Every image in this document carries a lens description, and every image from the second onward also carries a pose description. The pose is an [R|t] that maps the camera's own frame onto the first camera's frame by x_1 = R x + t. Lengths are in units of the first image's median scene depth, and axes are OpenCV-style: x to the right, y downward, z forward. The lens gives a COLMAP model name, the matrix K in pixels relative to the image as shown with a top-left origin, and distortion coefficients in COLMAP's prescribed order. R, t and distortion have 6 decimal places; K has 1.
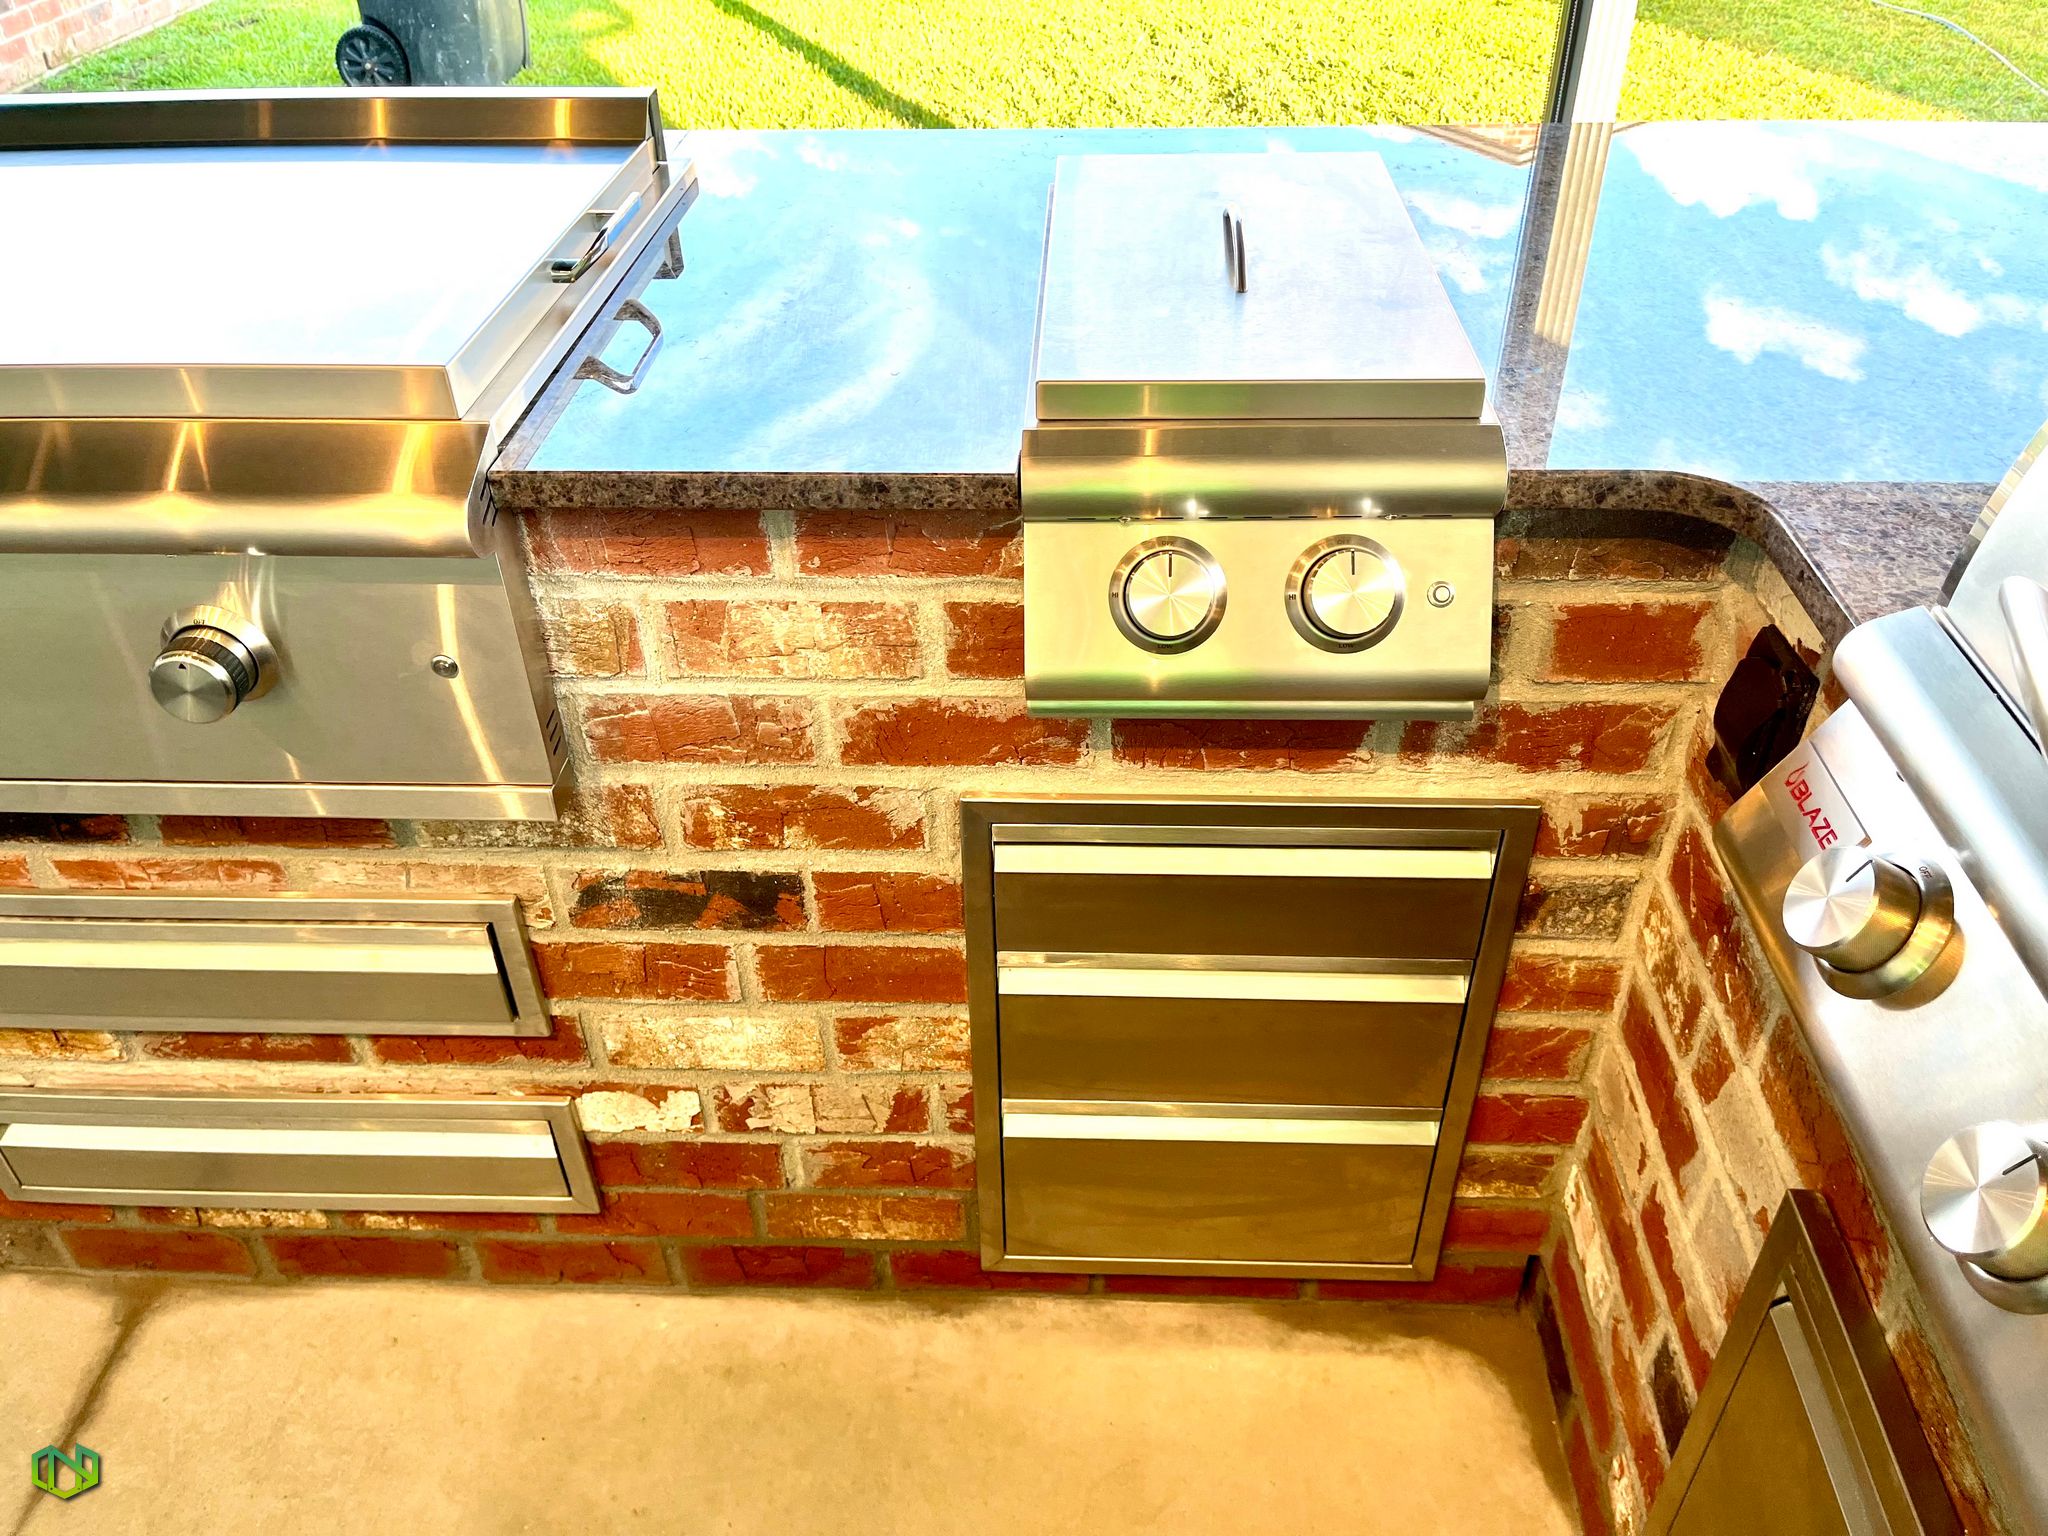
lens RADIAL K [[1568.2, 0, 1053.6], [0, 1568.2, 738.3], [0, 0, 1]] dist [0.064284, -0.107528]
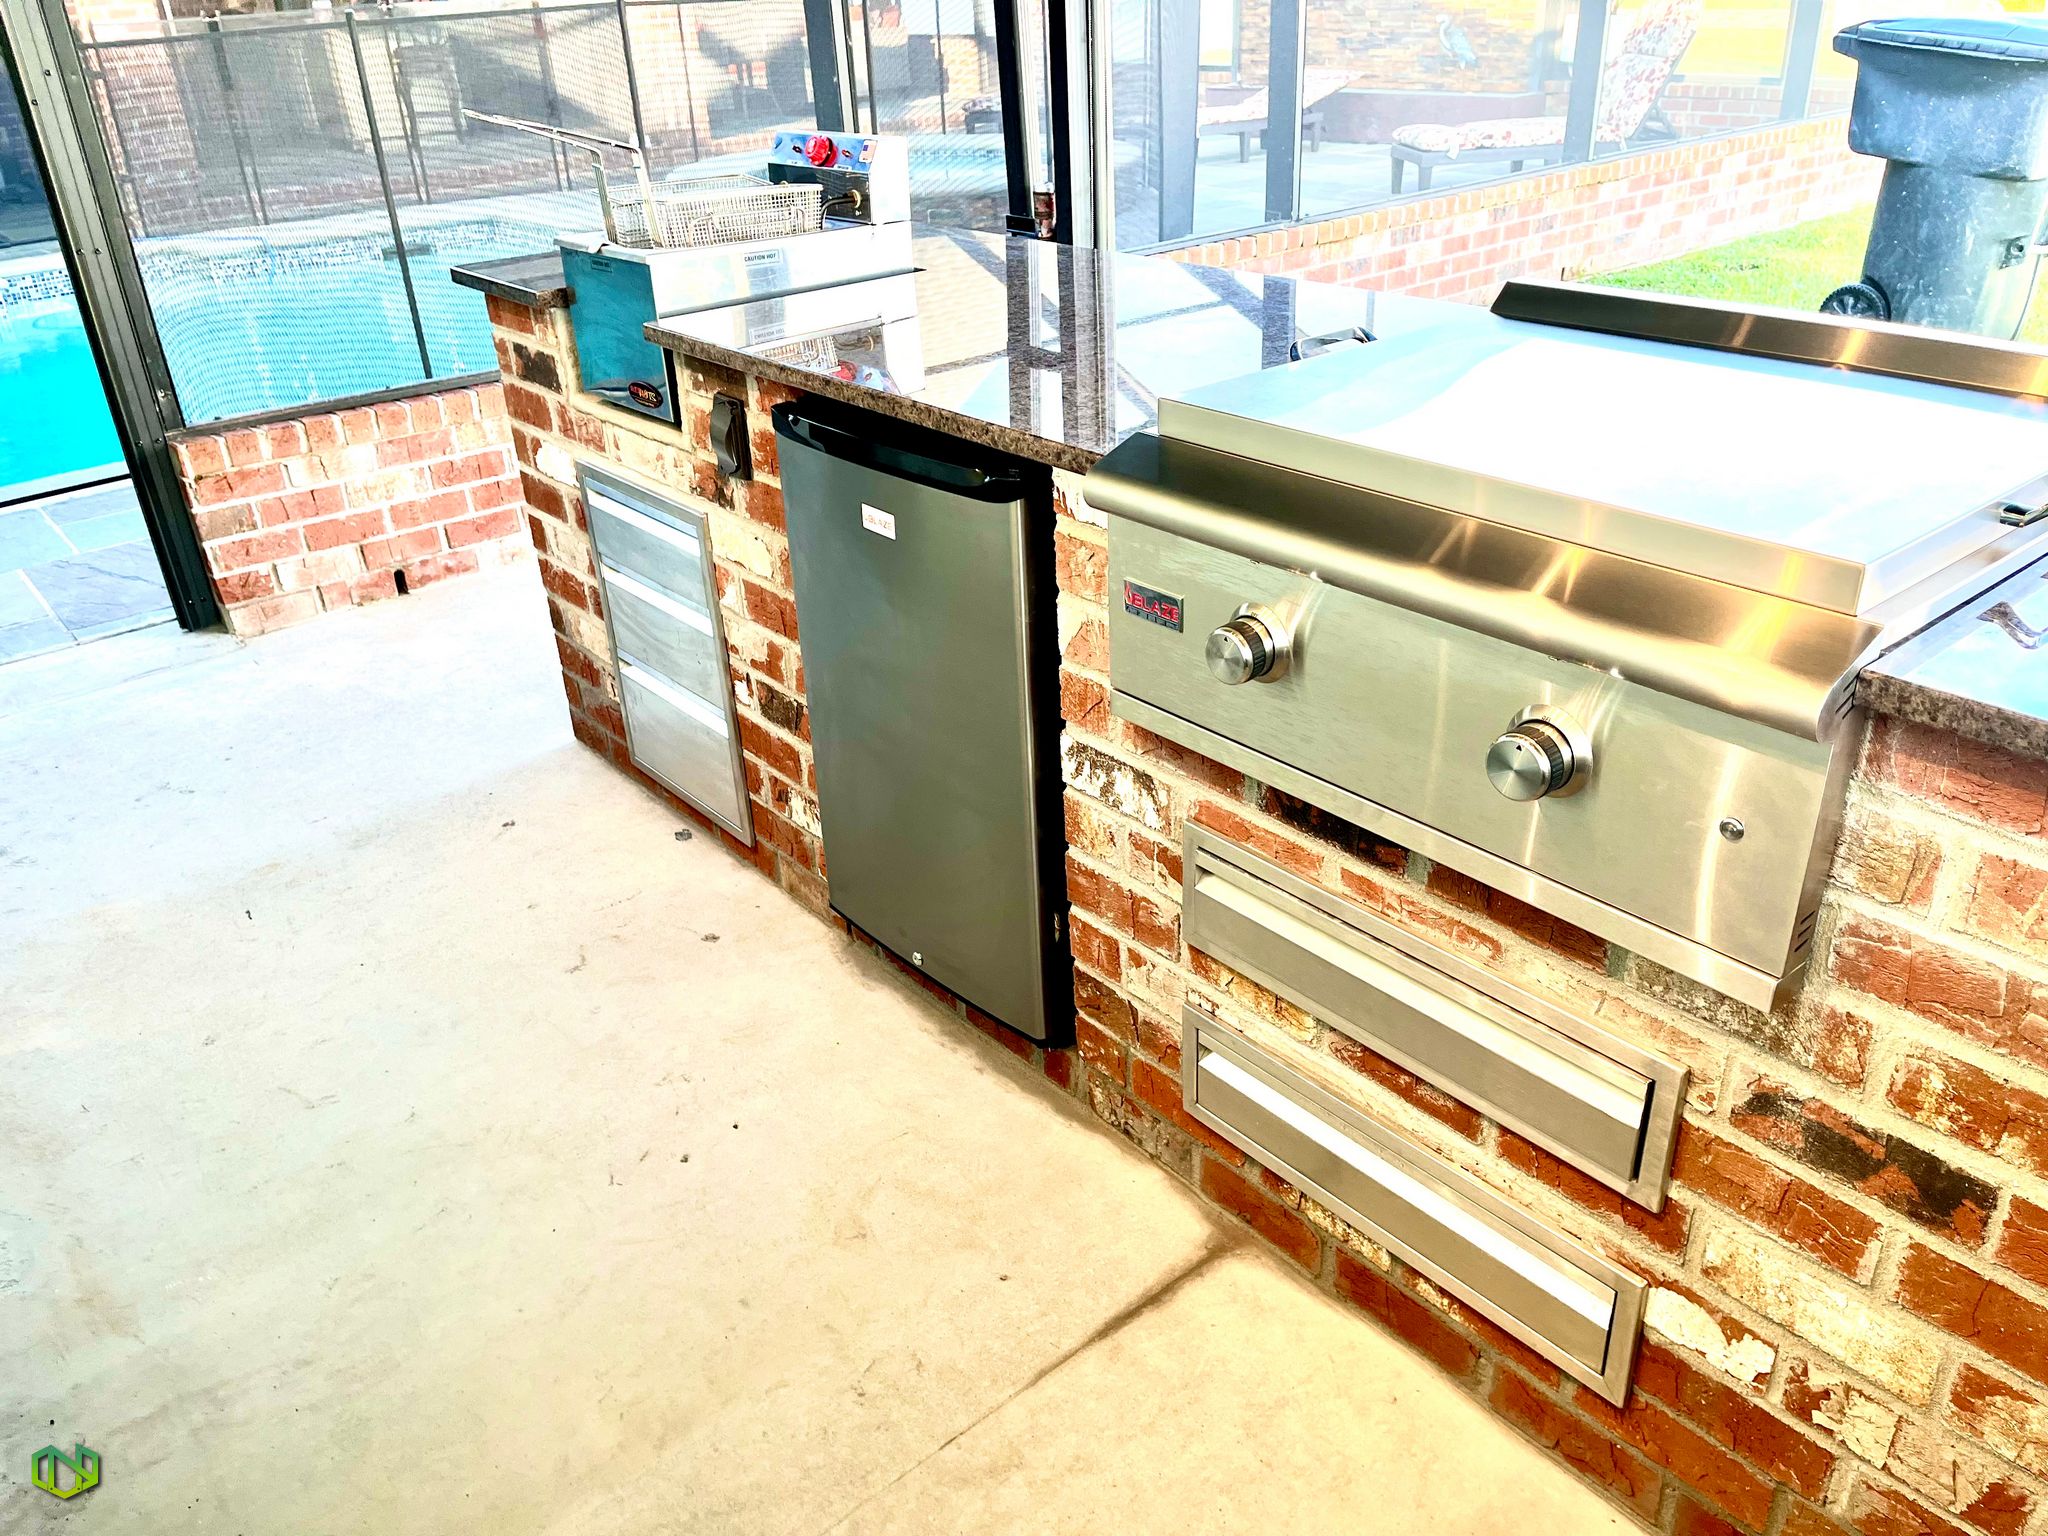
lens RADIAL K [[1554.6, 0, 1029.4], [0, 1554.6, 773.4], [0, 0, 1]] dist [0.086584, -0.129727]
pose [[0.663345, 0.332141, -0.670564, -0.005170], [-0.411189, 0.910477, 0.044212, 0.056594], [0.625218, 0.246401, 0.740533, -0.066723]]
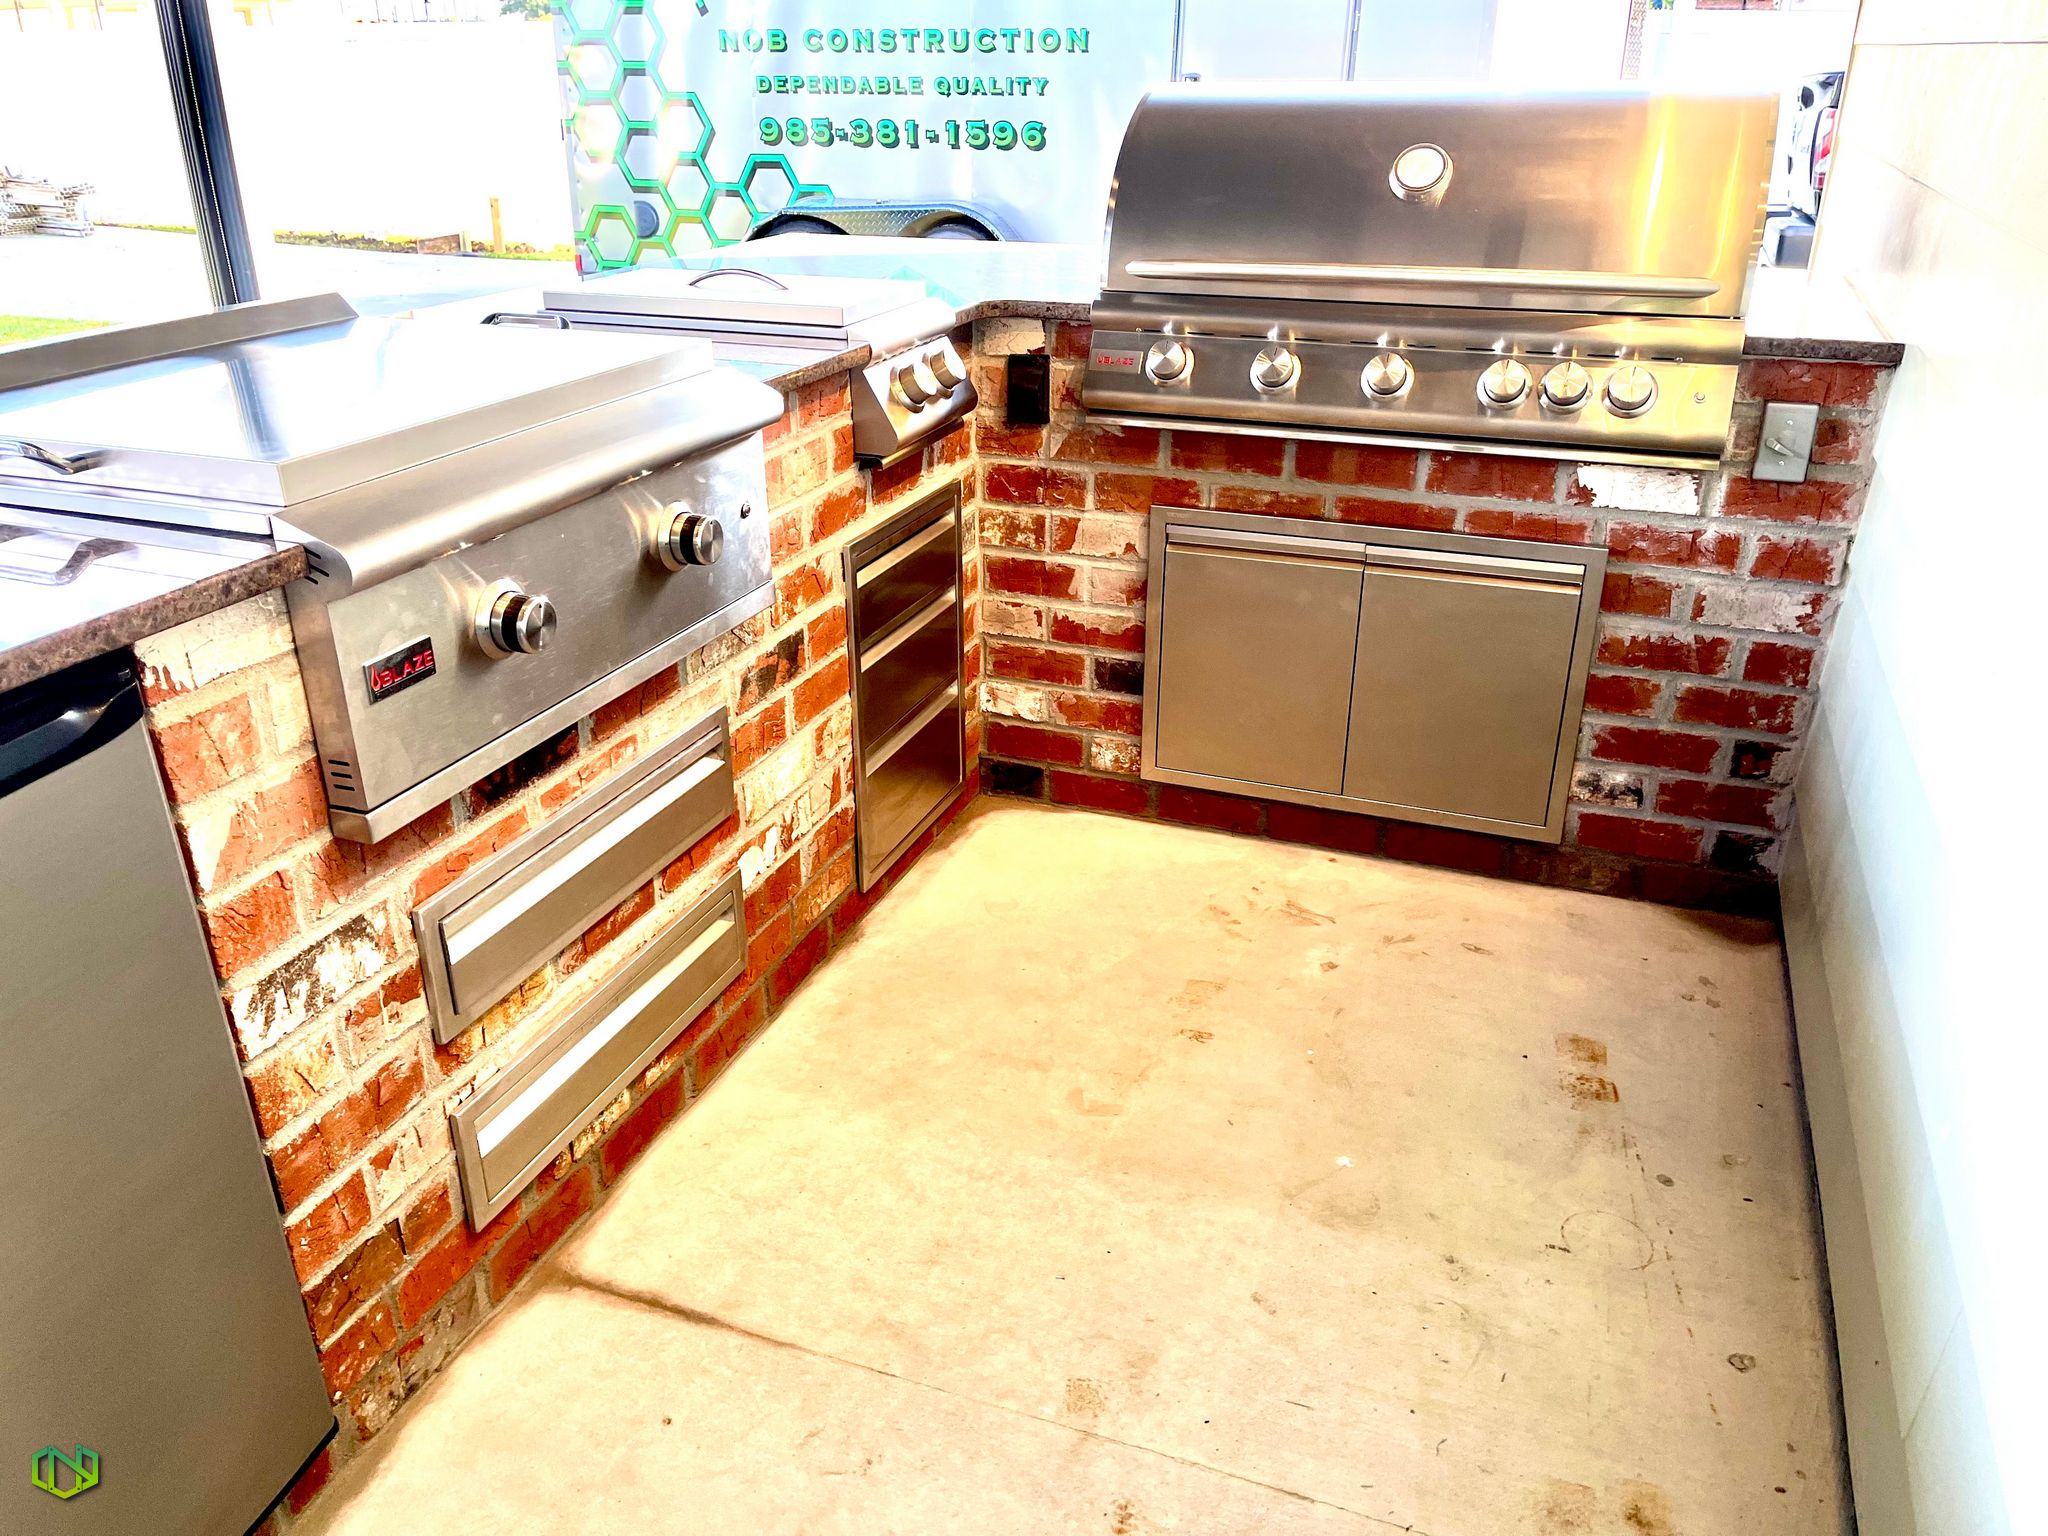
lens RADIAL K [[1534.8, 0, 1014.0], [0, 1534.8, 774.8], [0, 0, 1]] dist [0.077339, -0.108347]
pose [[0.324162, -0.386675, 0.863367, -1.628020], [0.558432, 0.814885, 0.155291, 0.082620], [-0.763592, 0.431792, 0.480086, 0.045131]]
